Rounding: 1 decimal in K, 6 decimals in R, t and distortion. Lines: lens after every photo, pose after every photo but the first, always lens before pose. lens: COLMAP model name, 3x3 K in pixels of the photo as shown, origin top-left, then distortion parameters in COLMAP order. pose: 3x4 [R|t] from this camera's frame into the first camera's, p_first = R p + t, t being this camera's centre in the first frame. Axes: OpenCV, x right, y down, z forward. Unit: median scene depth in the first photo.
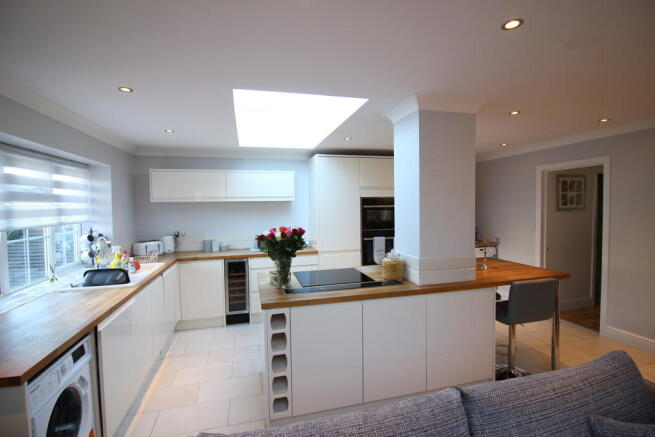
lens RADIAL K [[306.3, 0, 327.5], [0, 306.3, 218.5], [0, 0, 1]] dist [-0.015943, -0.000549]
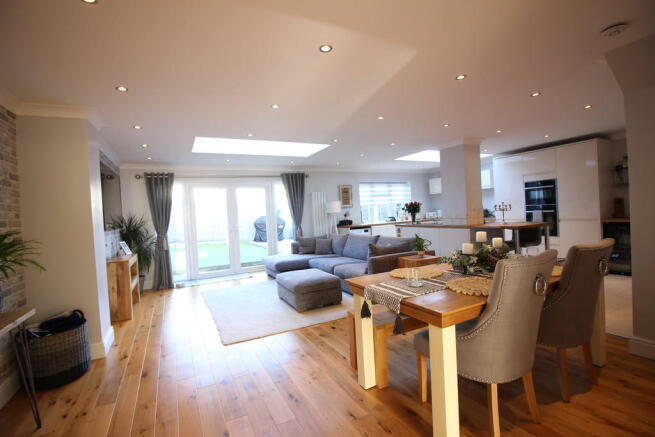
lens RADIAL K [[306.3, 0, 327.5], [0, 306.3, 218.5], [0, 0, 1]] dist [-0.015943, -0.000549]
pose [[0.213518, 0.021956, -0.976692, 1.414953], [0.008774, 0.999664, 0.024391, 0.061645], [0.976900, -0.013777, 0.213254, -0.212873]]
